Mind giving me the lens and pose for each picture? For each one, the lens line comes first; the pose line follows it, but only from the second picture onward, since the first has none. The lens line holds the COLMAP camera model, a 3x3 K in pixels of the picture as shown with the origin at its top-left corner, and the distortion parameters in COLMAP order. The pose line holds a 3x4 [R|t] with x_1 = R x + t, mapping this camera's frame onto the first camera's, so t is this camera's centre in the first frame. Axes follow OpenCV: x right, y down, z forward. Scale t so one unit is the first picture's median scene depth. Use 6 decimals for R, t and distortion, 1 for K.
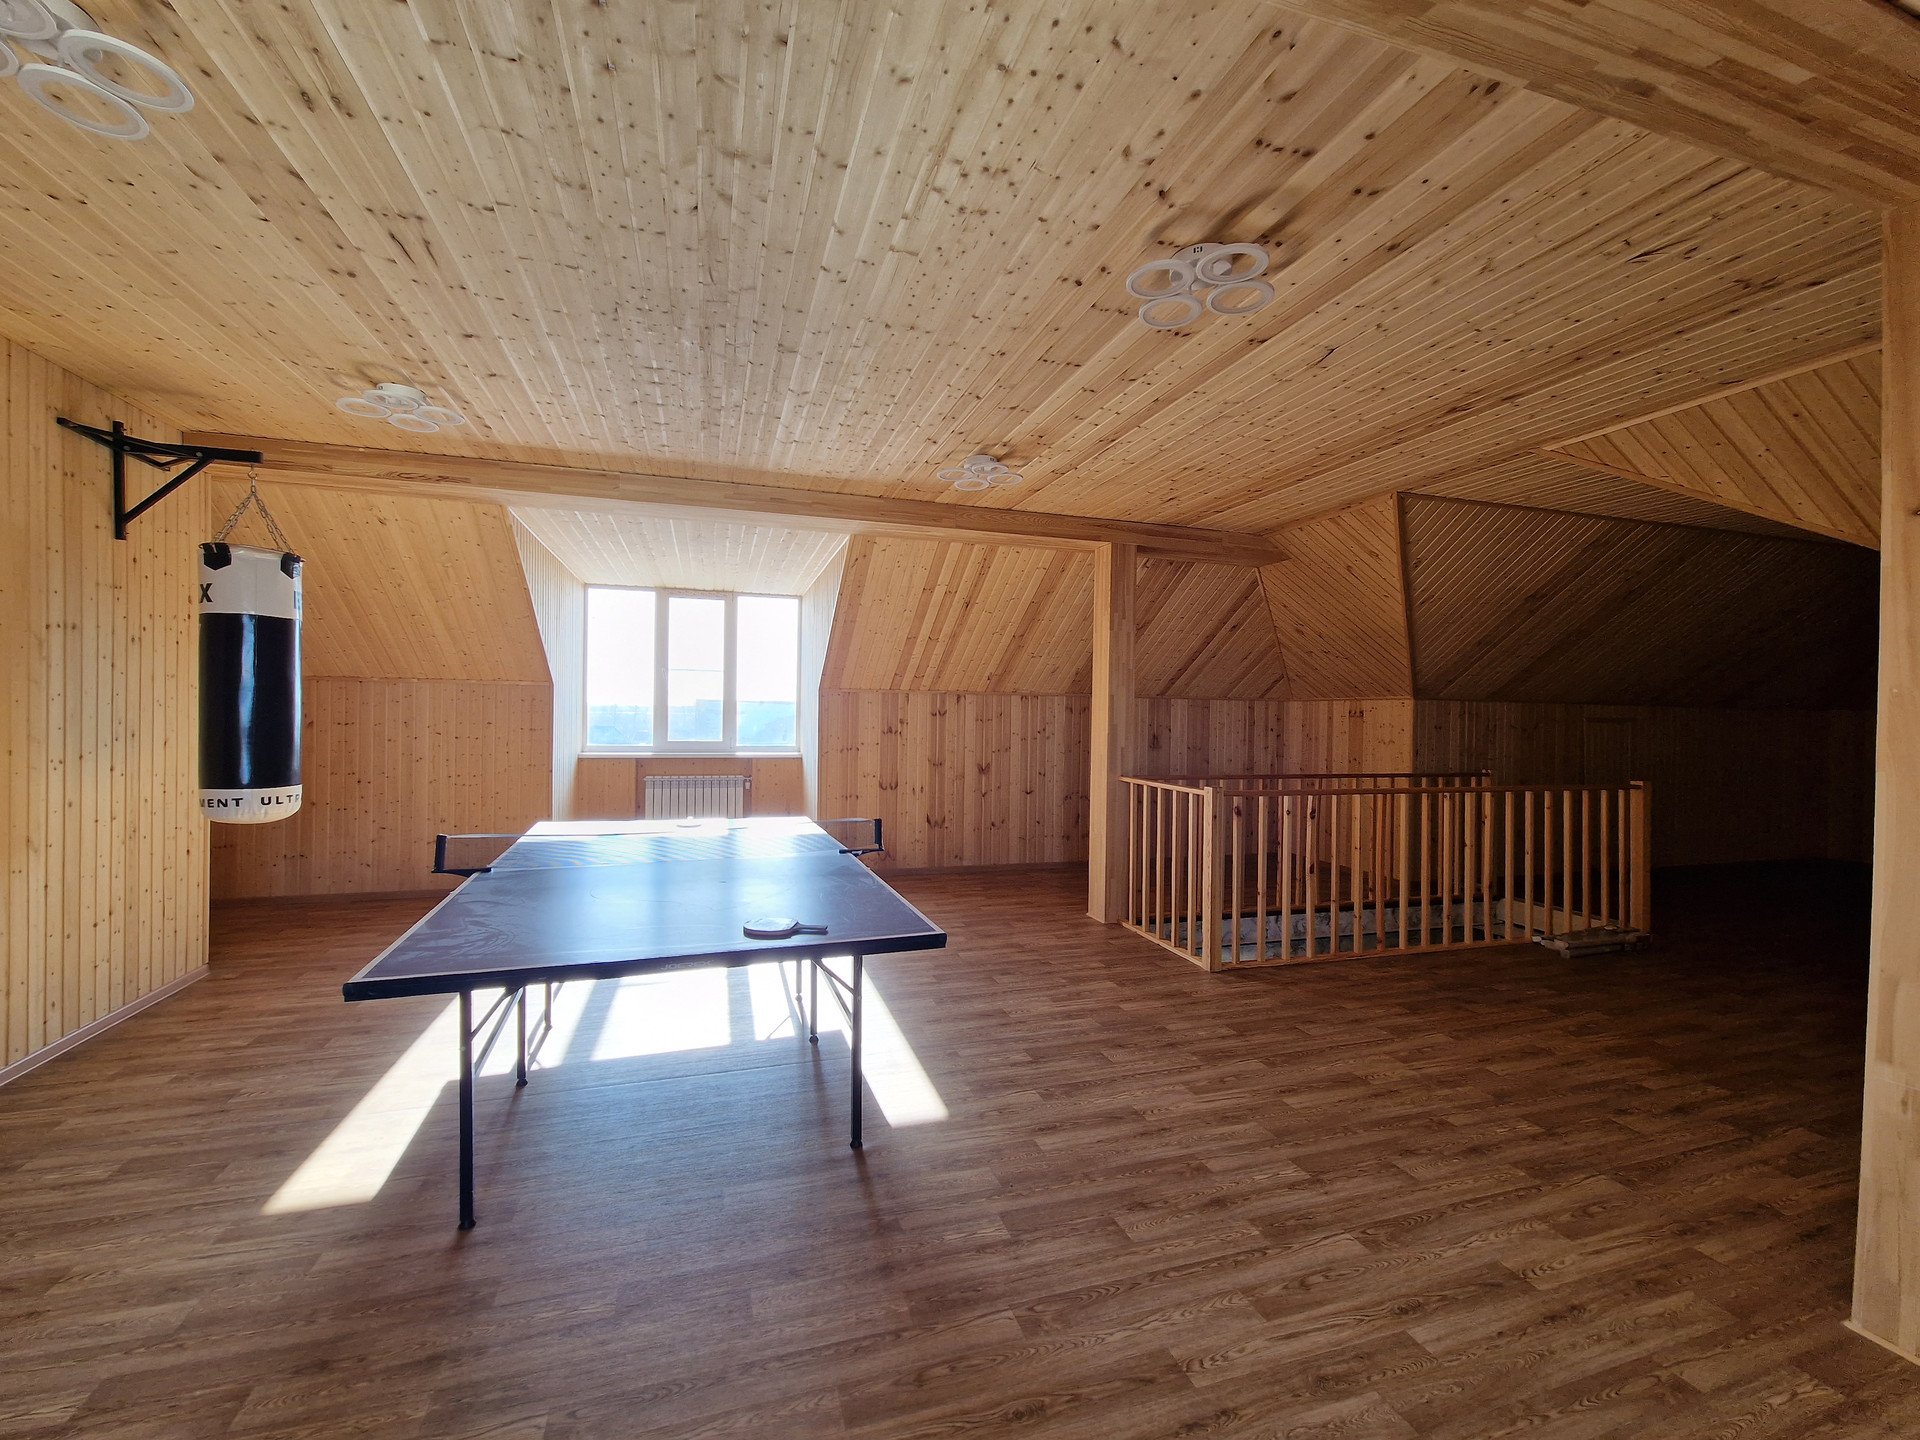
lens RADIAL K [[792.6, 0, 949.2], [0, 792.6, 713.3], [0, 0, 1]] dist [0.001513, -0.000944]
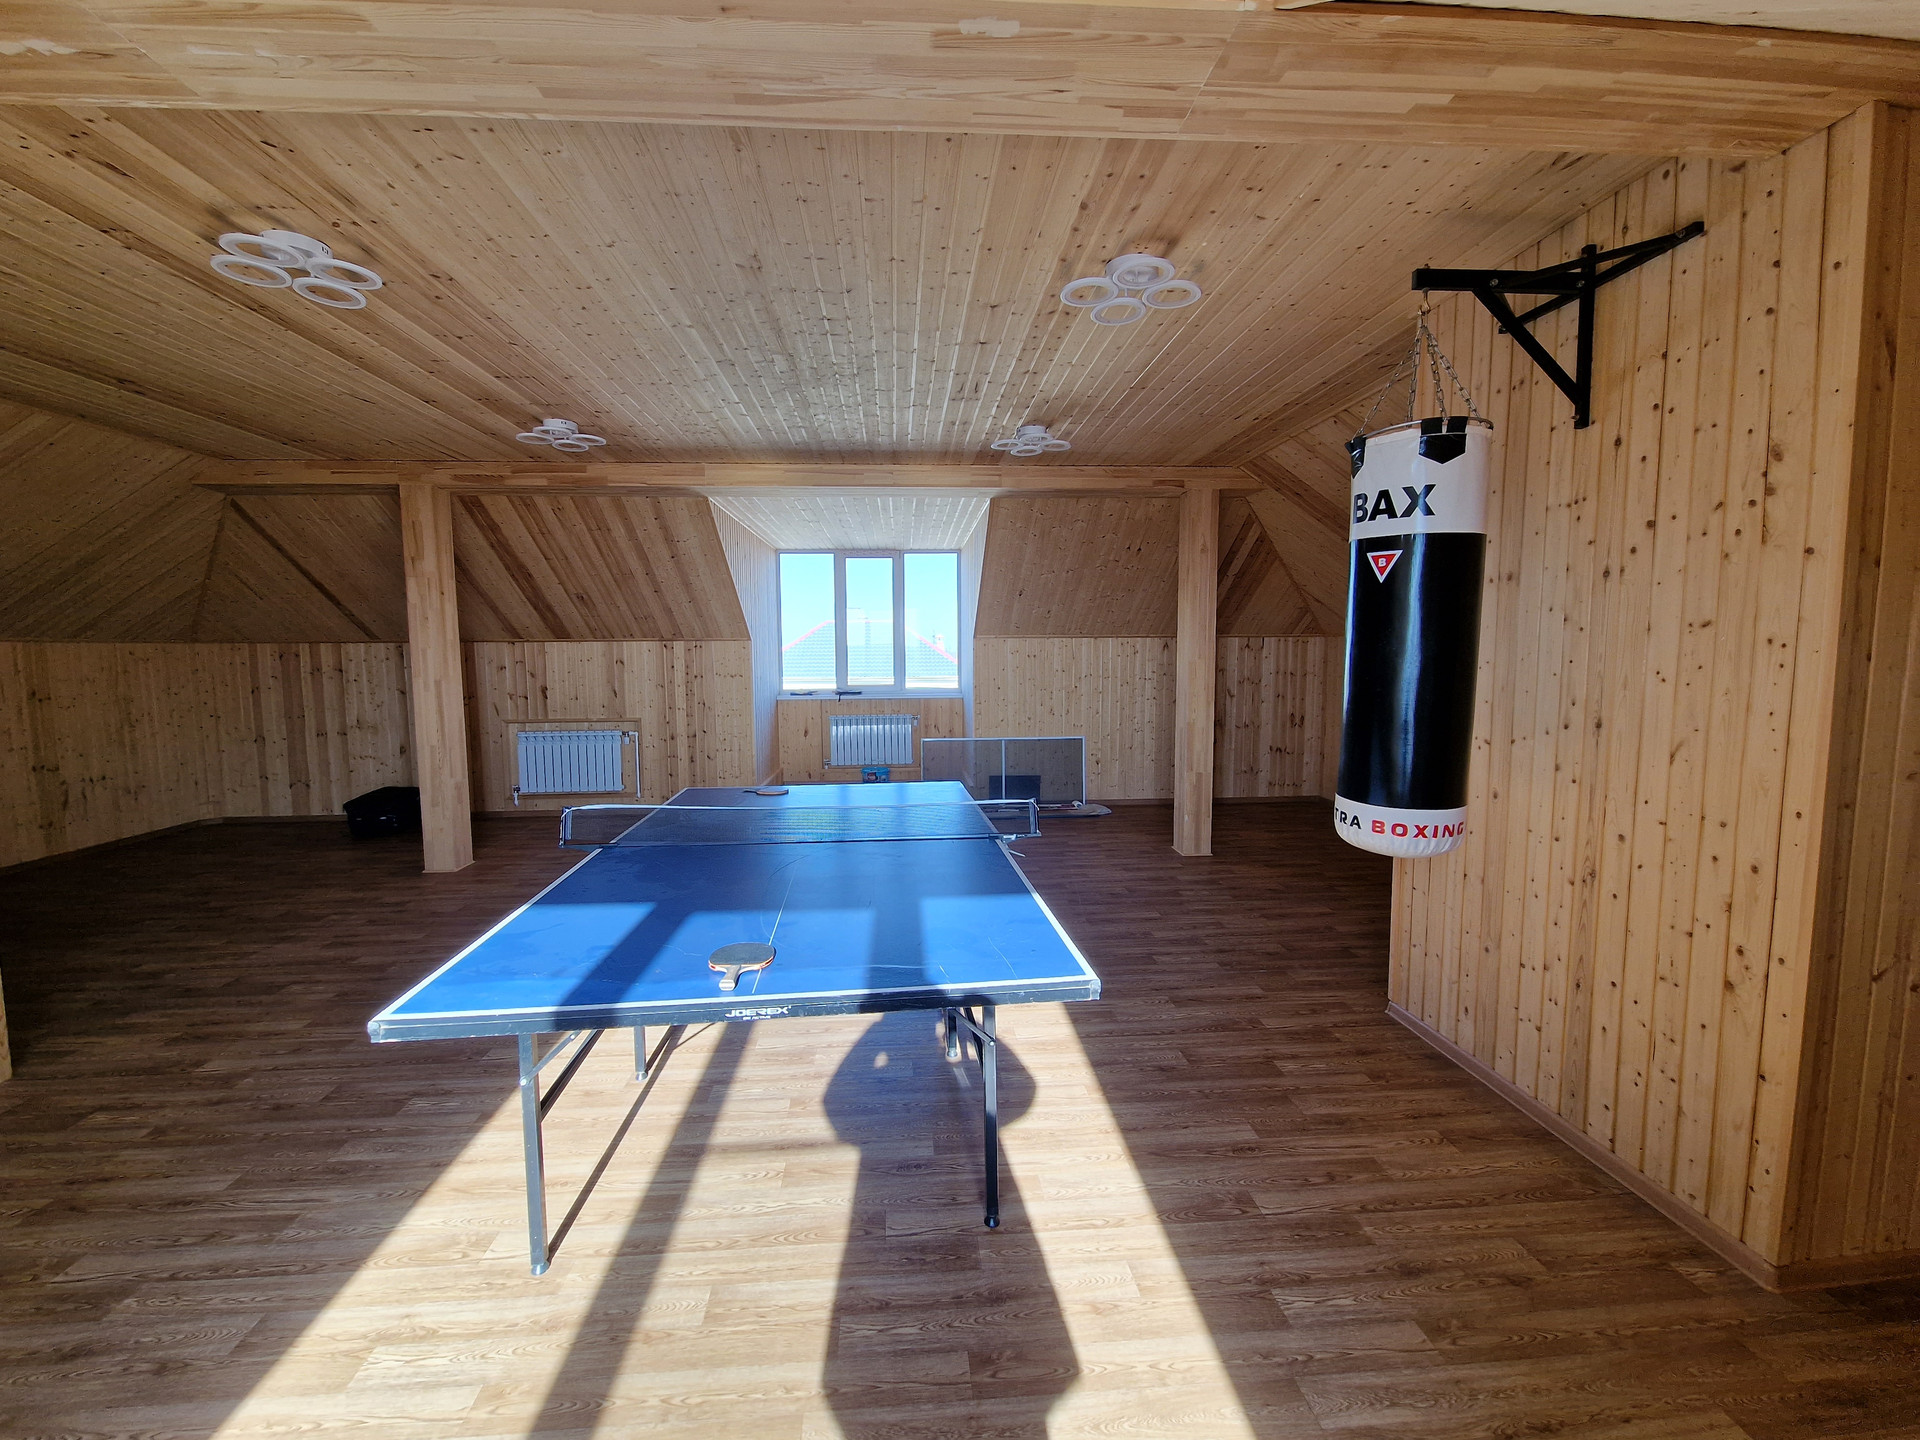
lens RADIAL K [[792.6, 0, 946.0], [0, 792.6, 724.4], [0, 0, 1]] dist [0.001513, -0.000944]
pose [[-0.971933, -0.027719, 0.233618, -0.676069], [-0.005377, 0.995392, 0.095734, -0.029277], [-0.235196, 0.091791, -0.967604, 1.753196]]
